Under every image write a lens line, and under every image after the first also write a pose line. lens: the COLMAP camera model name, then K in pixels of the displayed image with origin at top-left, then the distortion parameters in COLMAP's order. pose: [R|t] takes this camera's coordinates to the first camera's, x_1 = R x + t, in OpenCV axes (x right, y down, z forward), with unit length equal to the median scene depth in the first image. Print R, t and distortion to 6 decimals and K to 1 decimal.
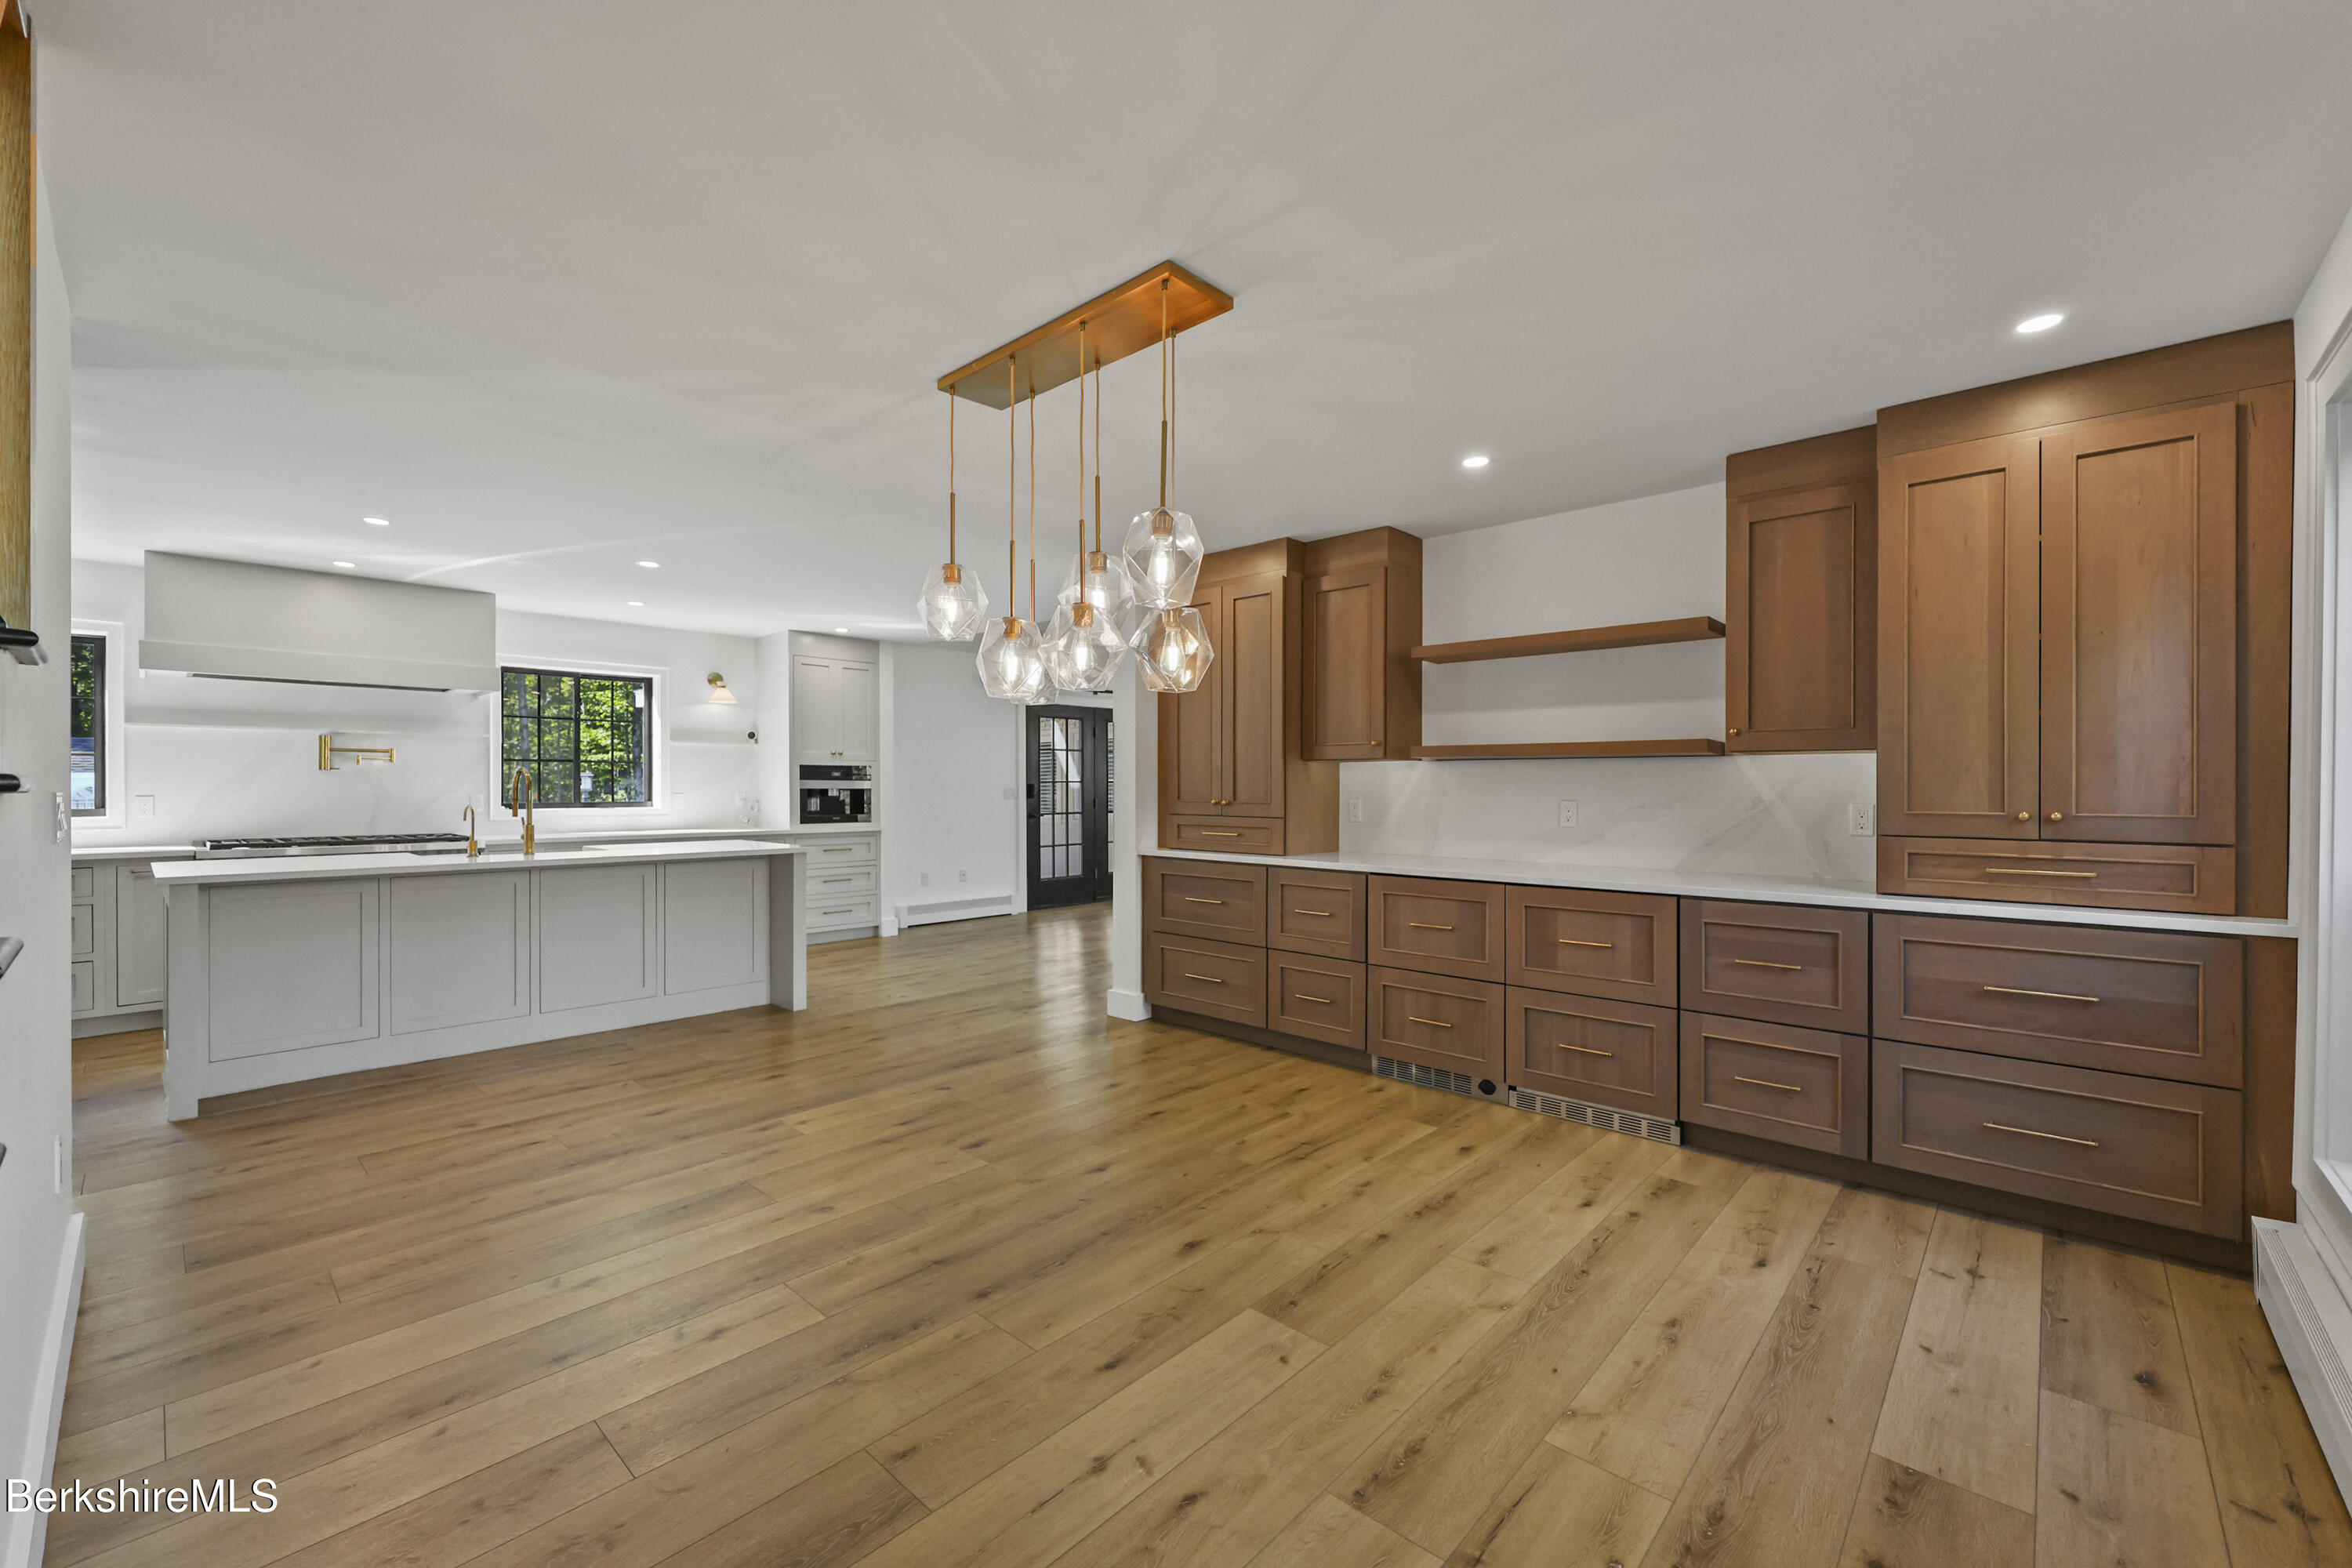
lens RADIAL K [[948.9, 0, 1183.7], [0, 948.9, 791.4], [0, 0, 1]] dist [-0.000214, 0.000442]
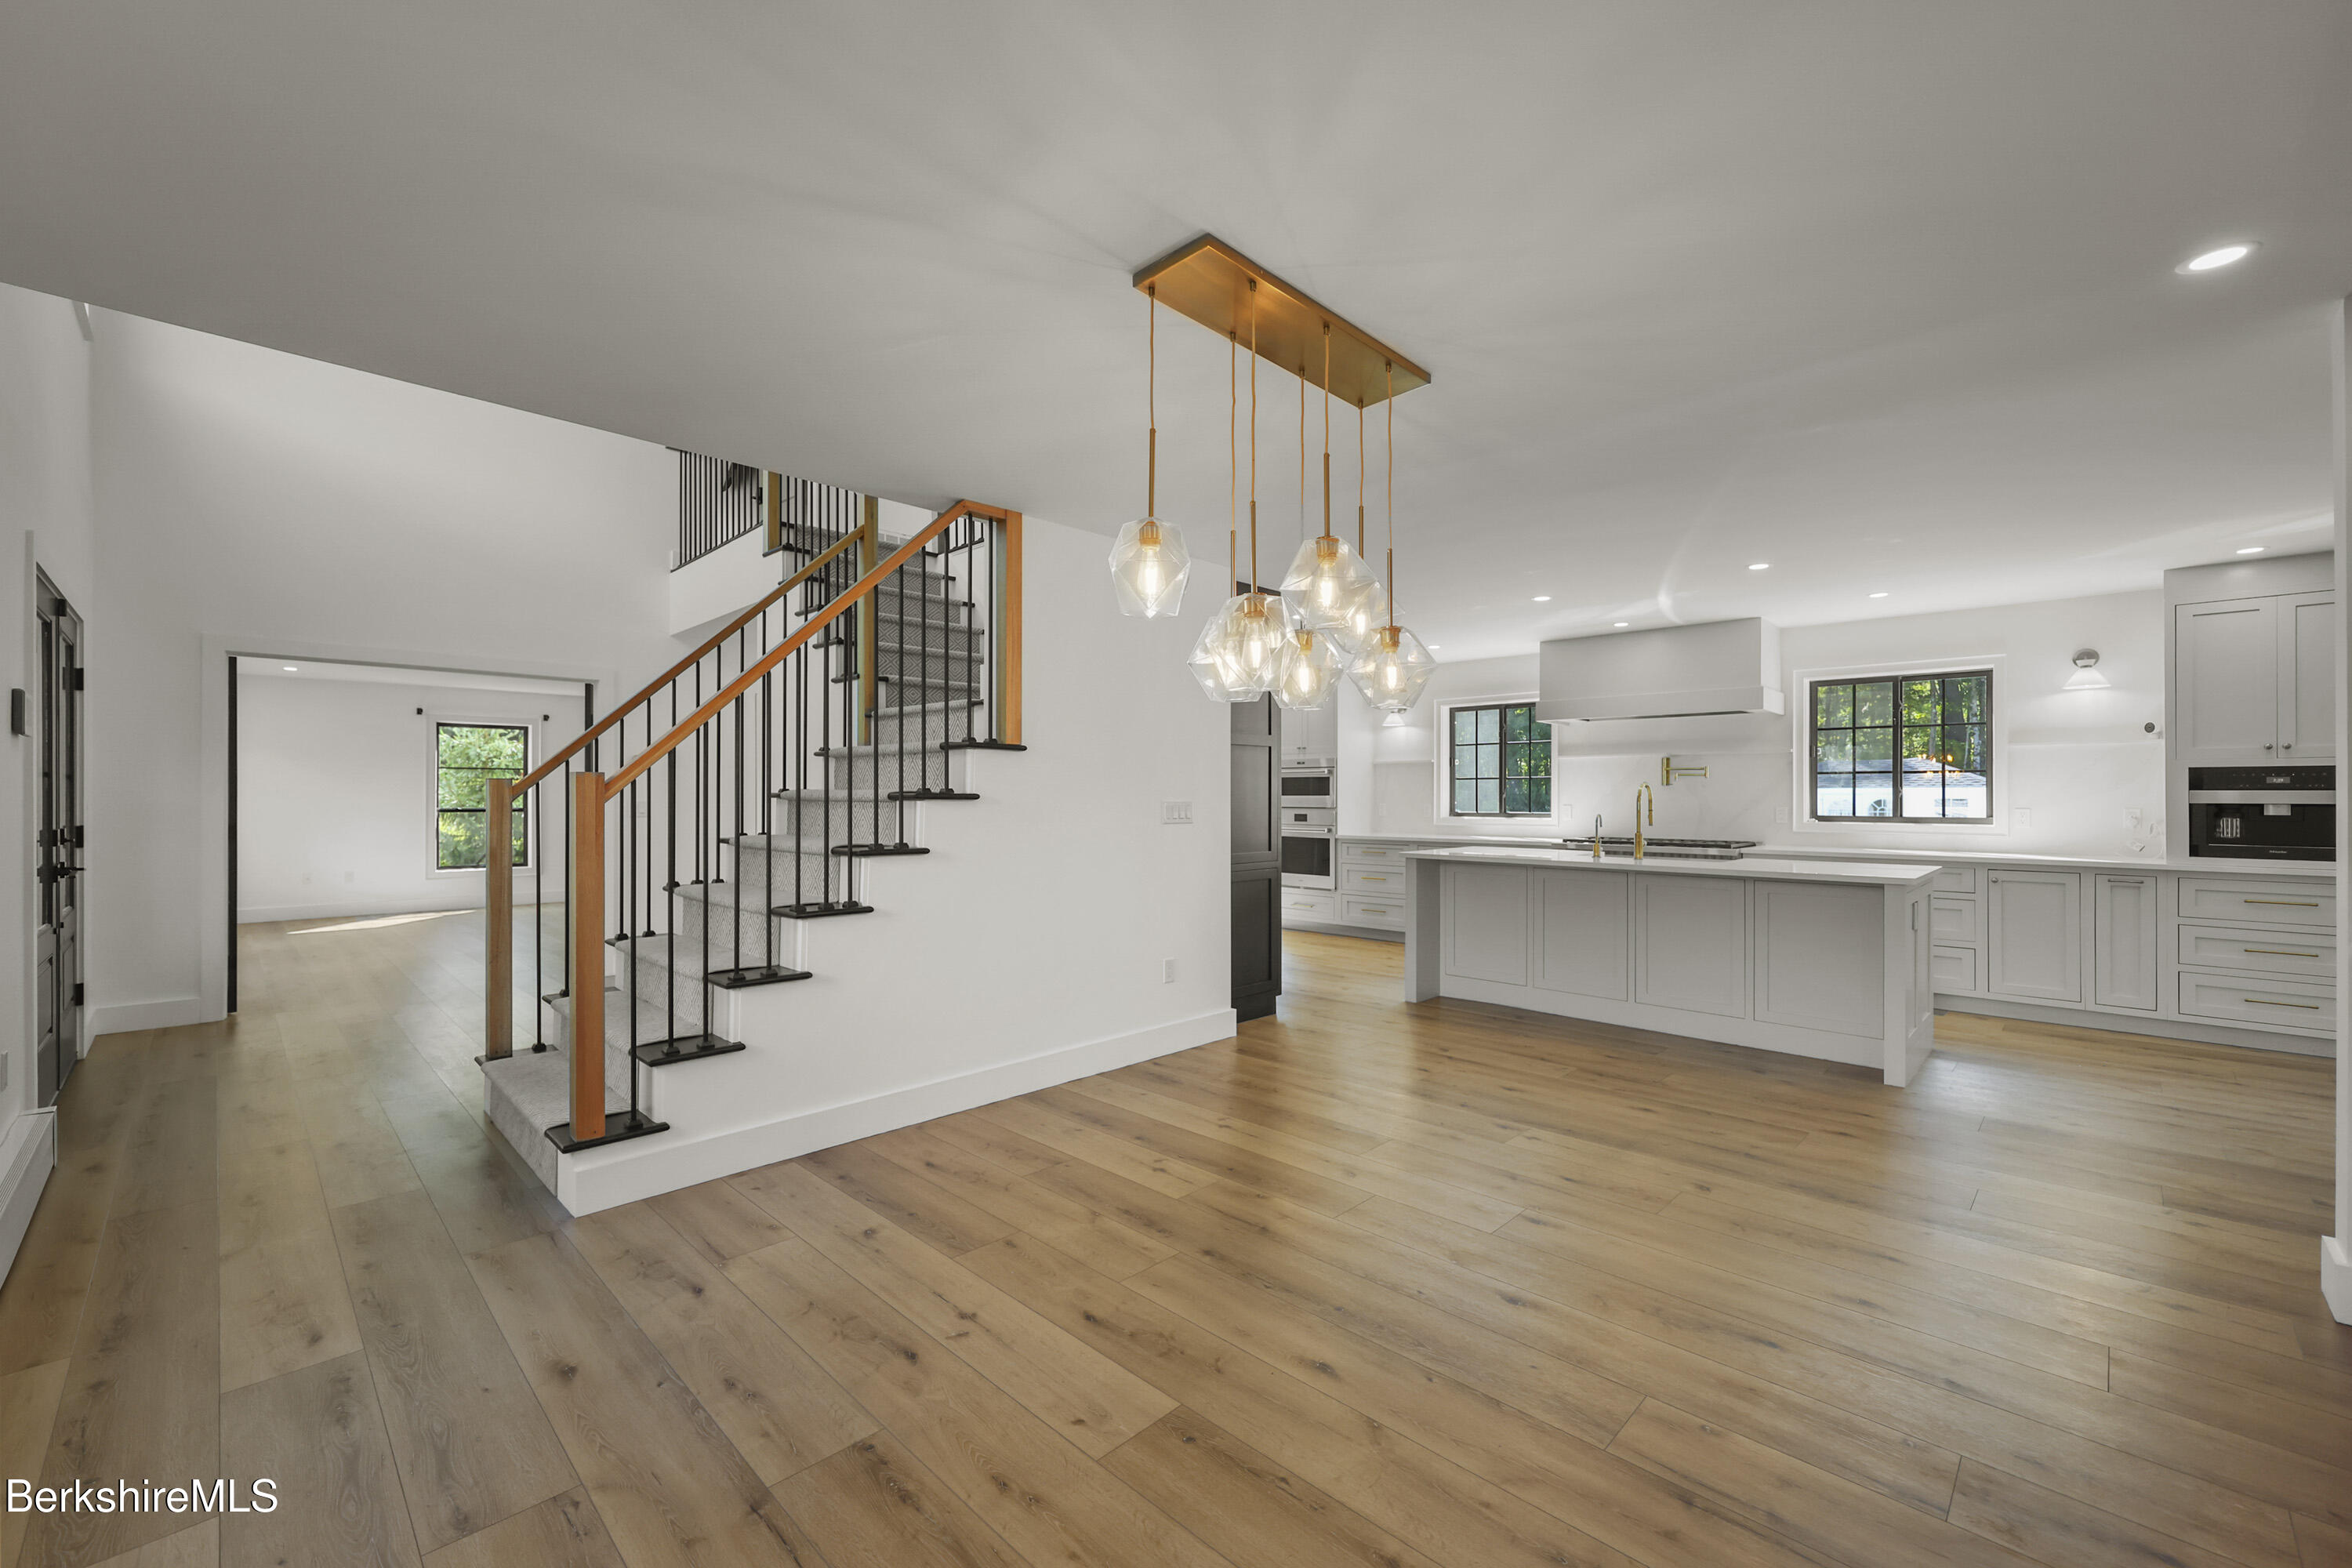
lens RADIAL K [[948.9, 0, 1177.9], [0, 948.9, 792.3], [0, 0, 1]] dist [-0.000214, 0.000442]
pose [[-0.036674, -0.004856, -0.999315, 0.549994], [-0.007389, 0.999962, -0.004588, -0.004632], [0.999300, 0.007216, -0.036708, 0.603807]]
